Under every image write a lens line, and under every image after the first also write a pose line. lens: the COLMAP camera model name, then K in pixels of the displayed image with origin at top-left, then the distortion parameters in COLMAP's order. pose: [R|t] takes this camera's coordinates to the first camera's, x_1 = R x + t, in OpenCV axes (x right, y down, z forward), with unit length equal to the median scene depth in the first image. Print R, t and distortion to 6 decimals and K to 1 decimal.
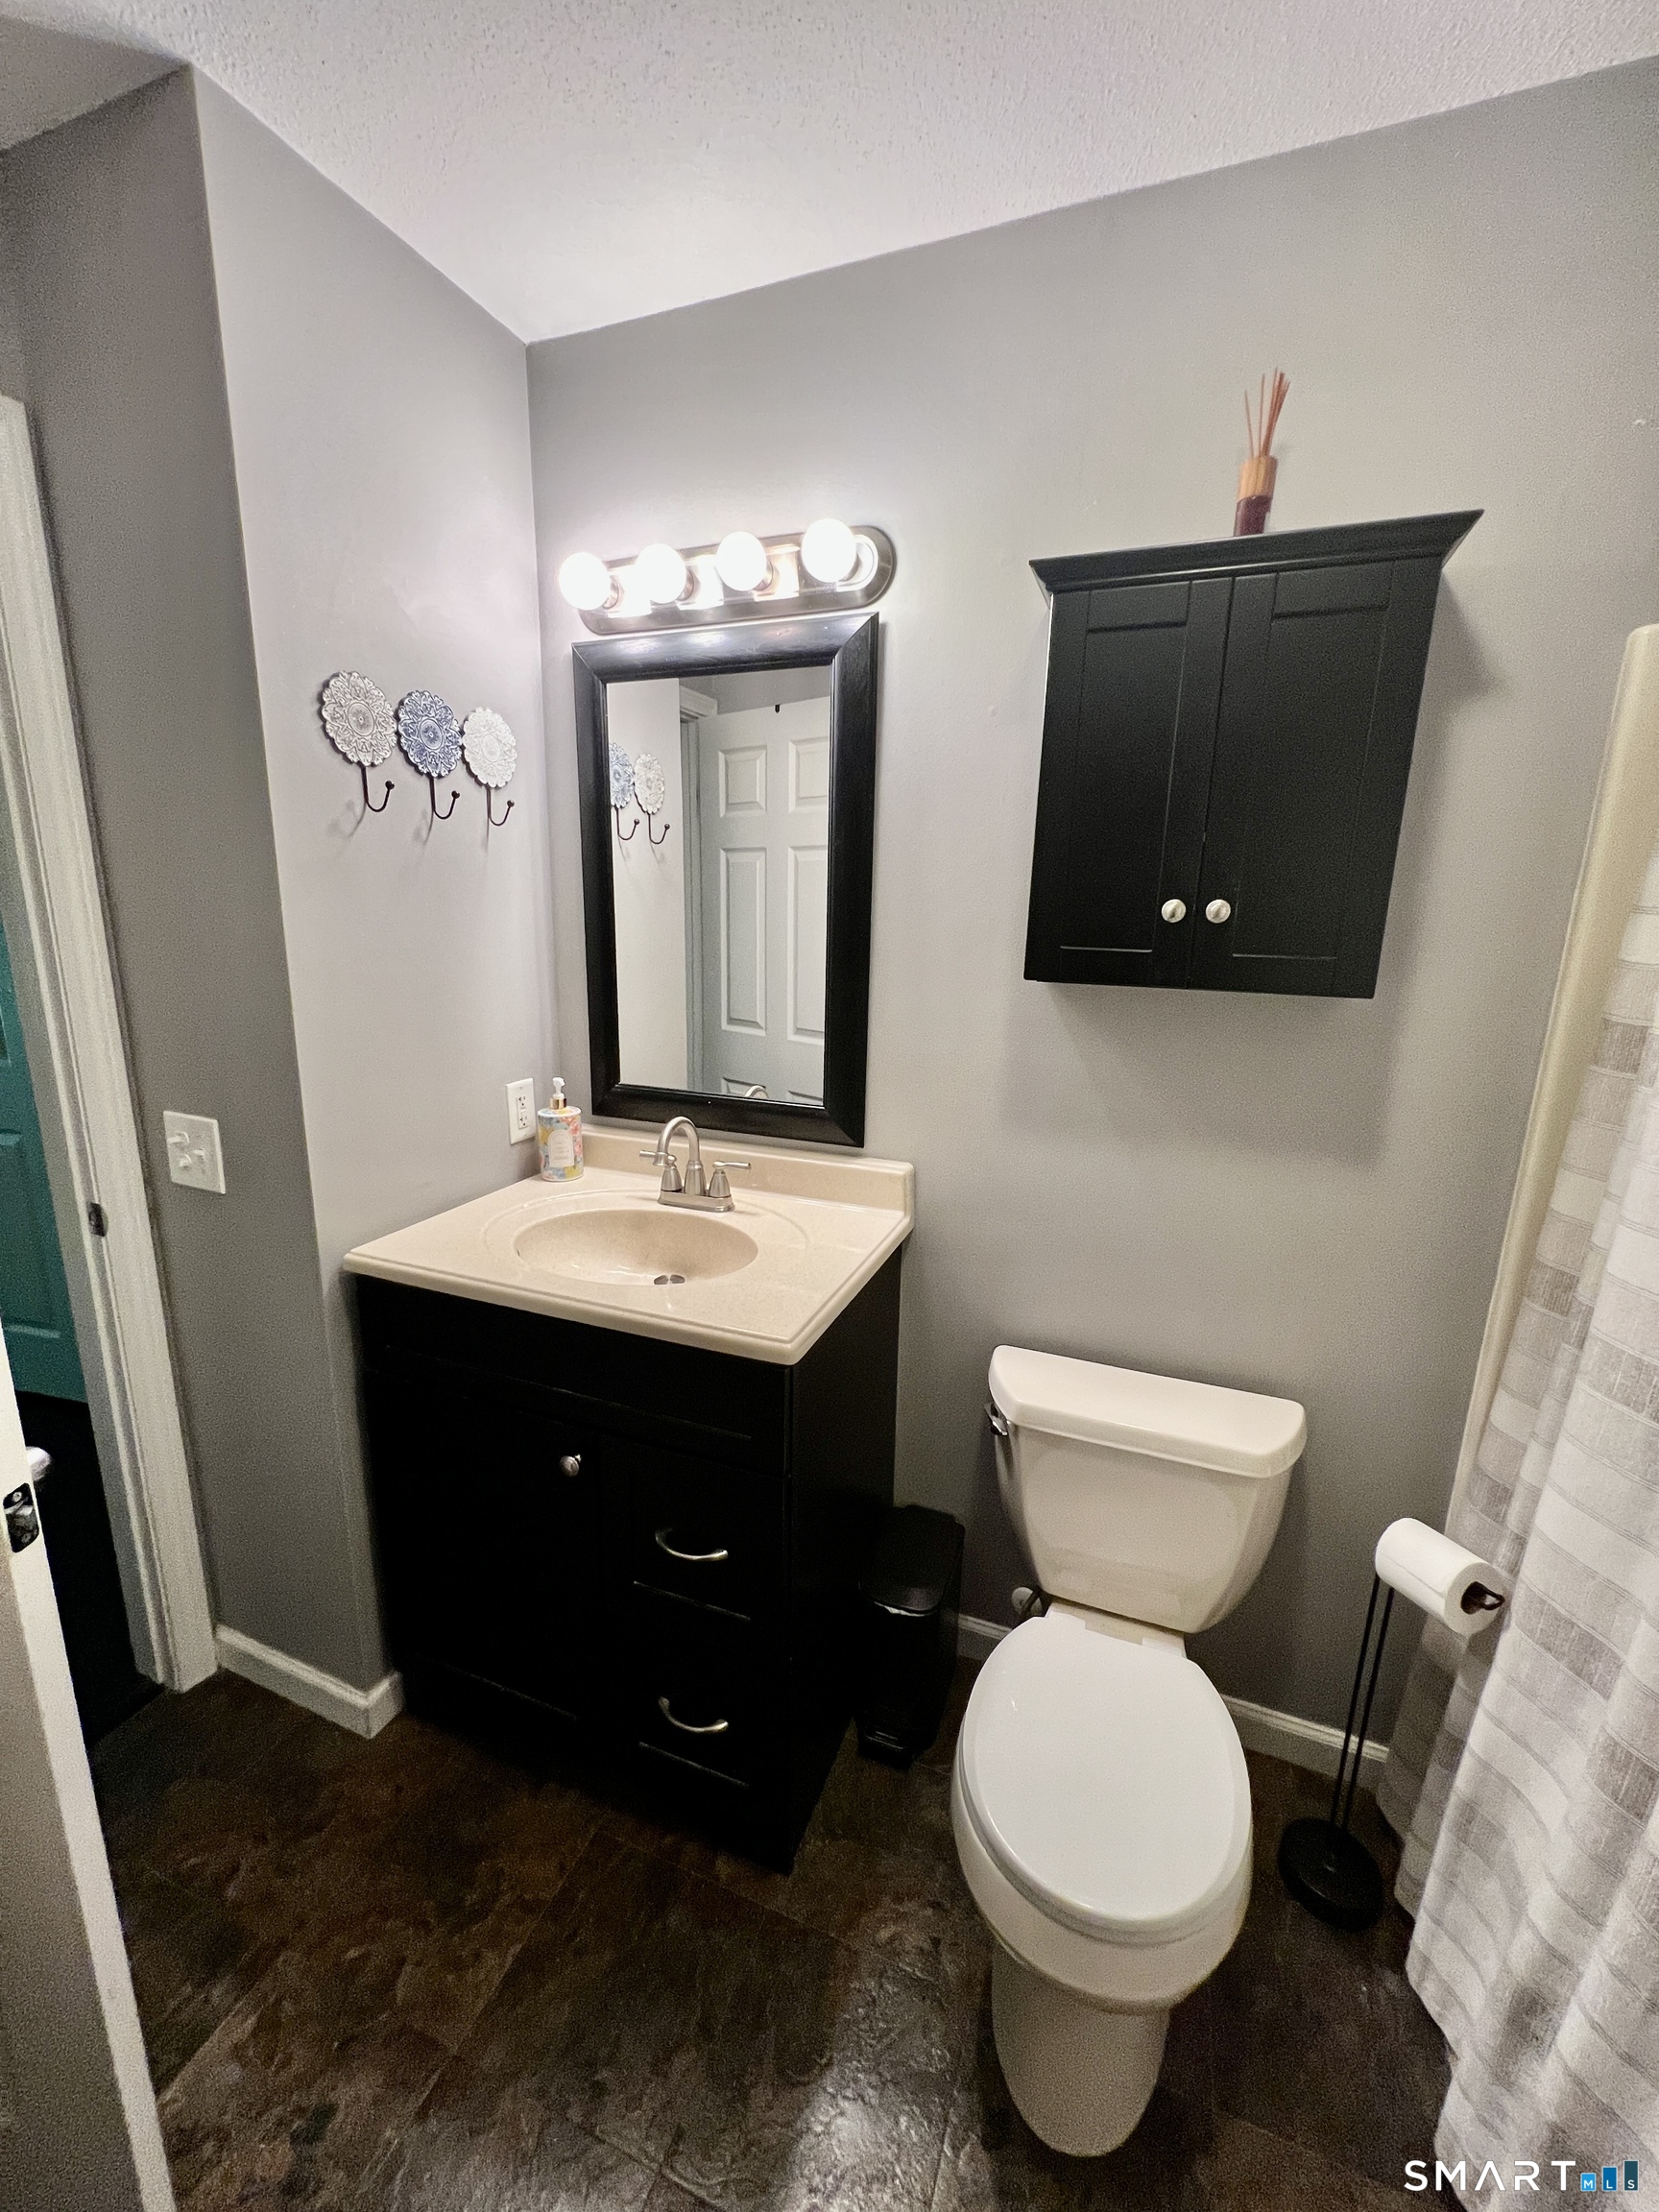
lens RADIAL K [[879.9, 0, 829.5], [0, 879.9, 1106.0], [0, 0, 1]] dist [-0.000955, -0.000292]
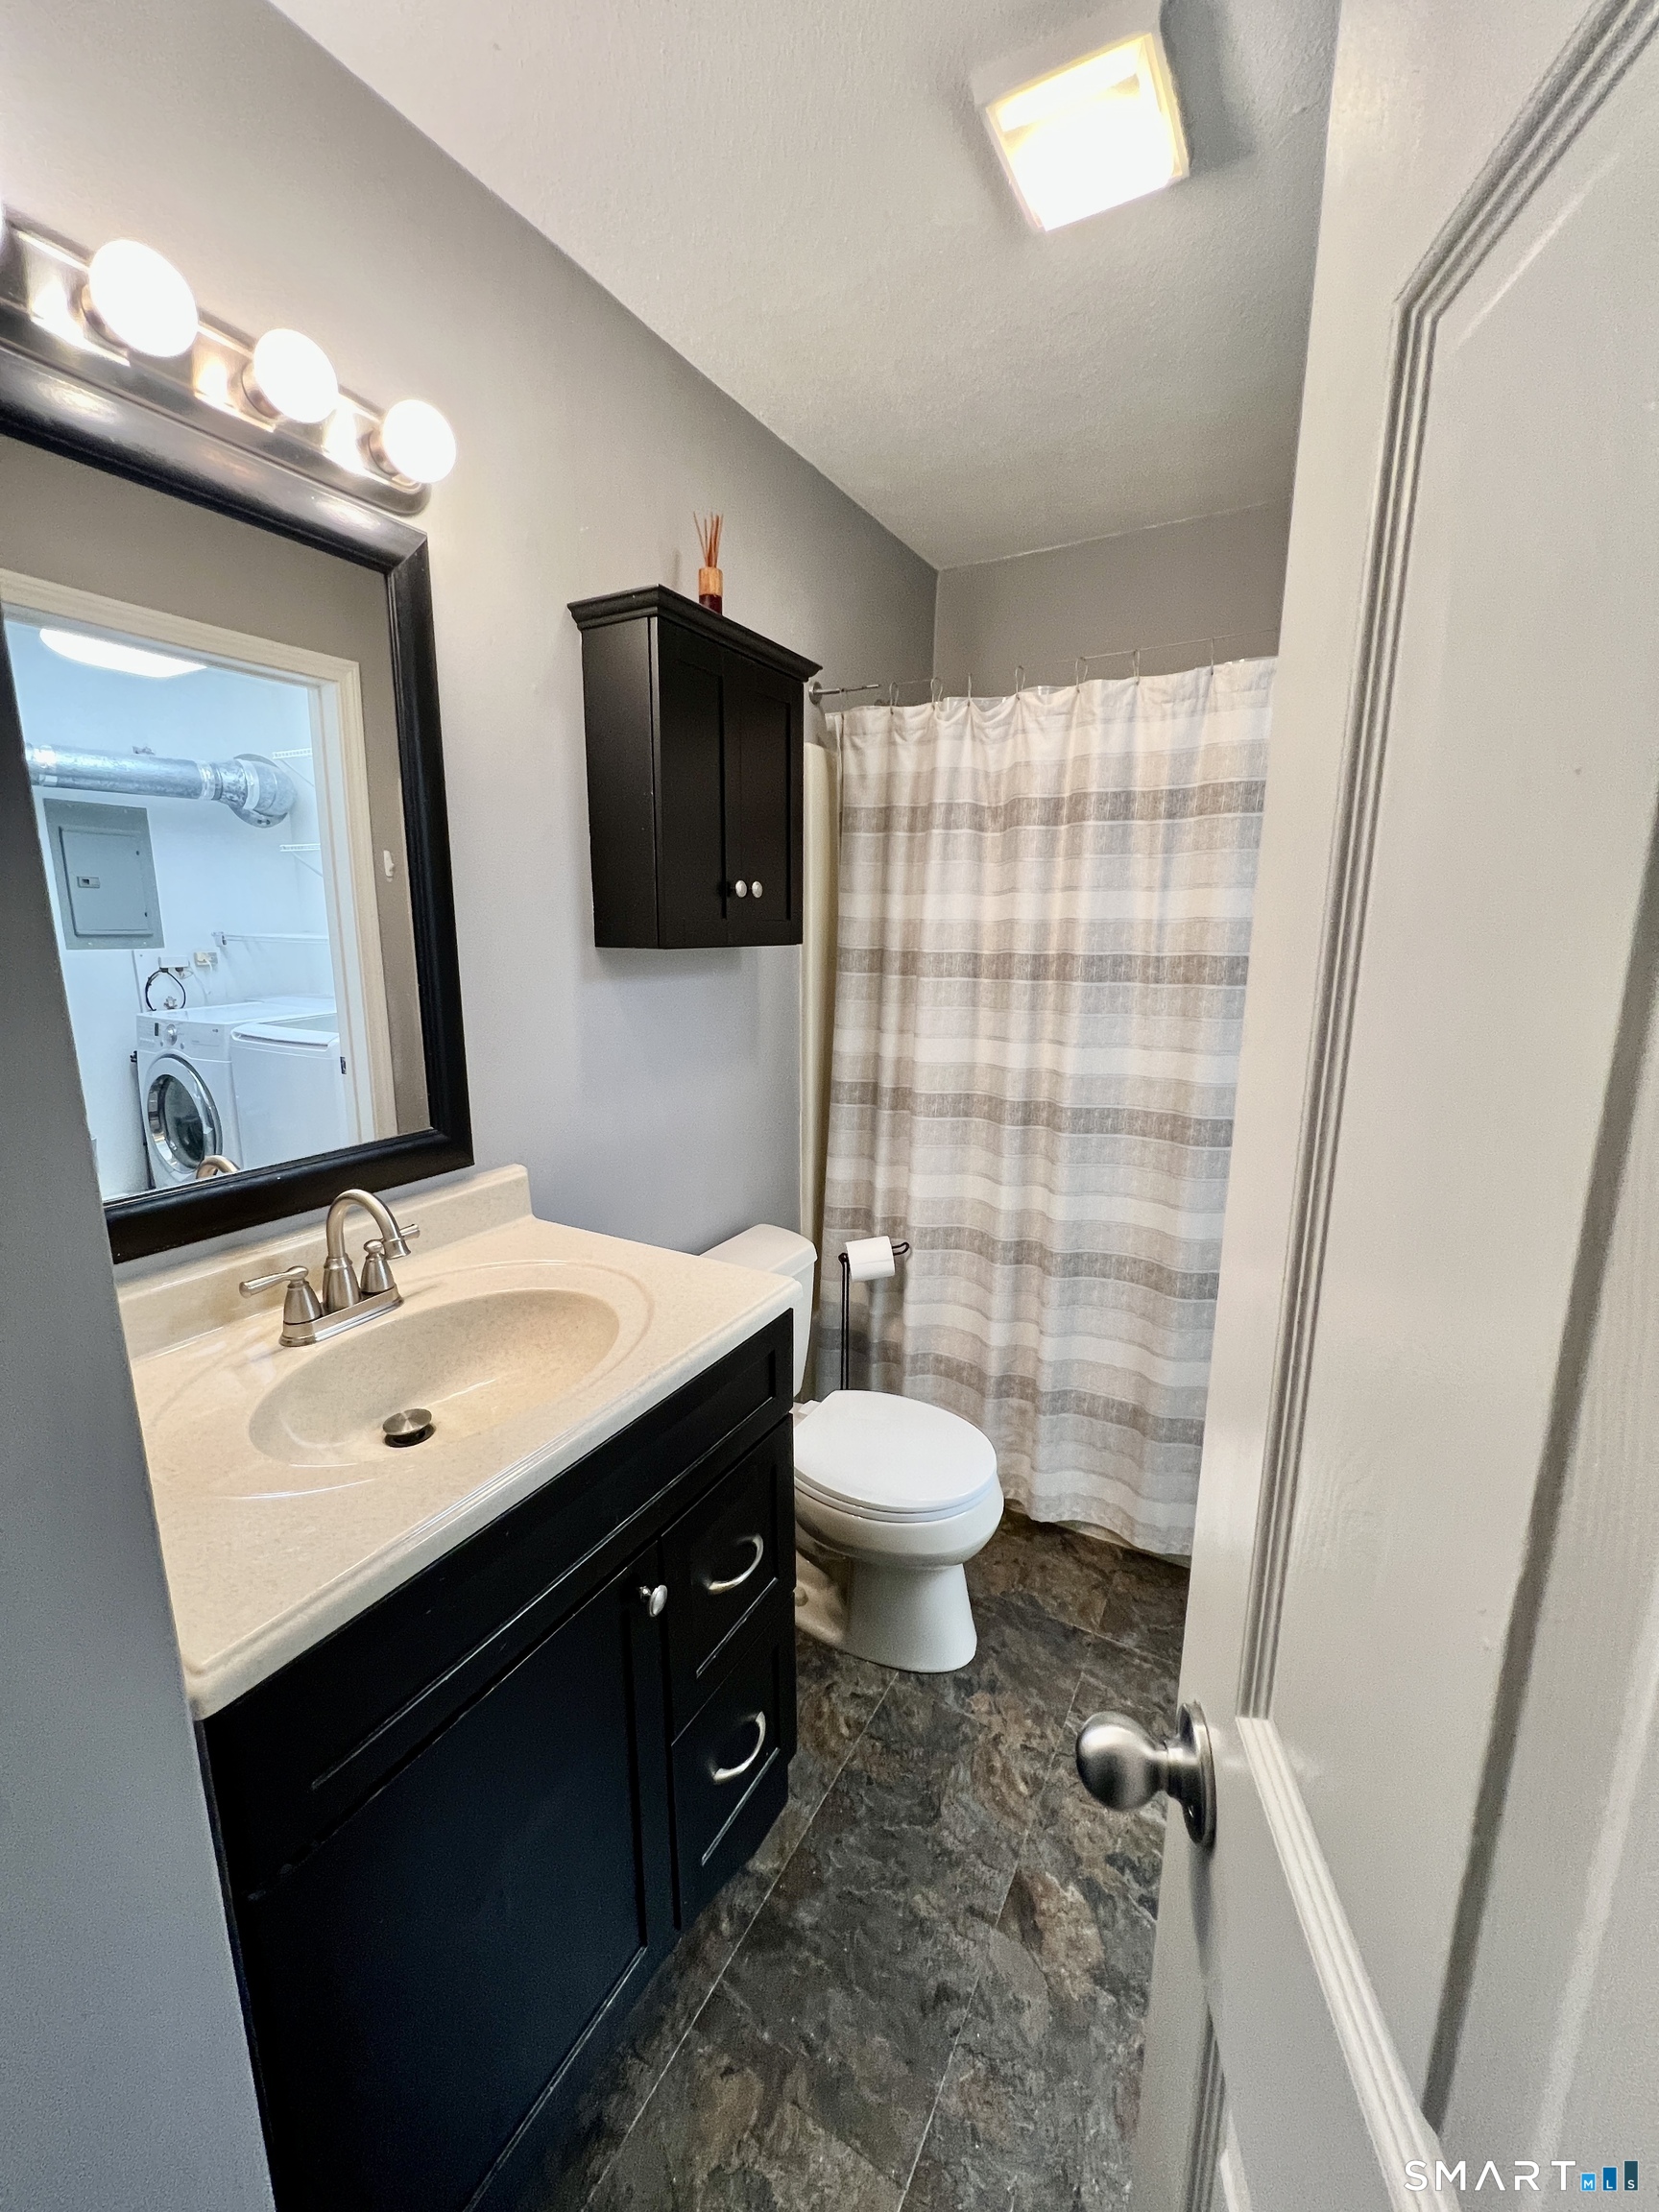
lens RADIAL K [[879.9, 0, 829.5], [0, 879.9, 1106.0], [0, 0, 1]] dist [-0.000955, -0.000292]
pose [[0.144446, -0.219187, 0.964931, -0.865906], [0.208754, 0.959961, 0.186808, -0.111845], [-0.967242, 0.174450, 0.184419, 0.602367]]
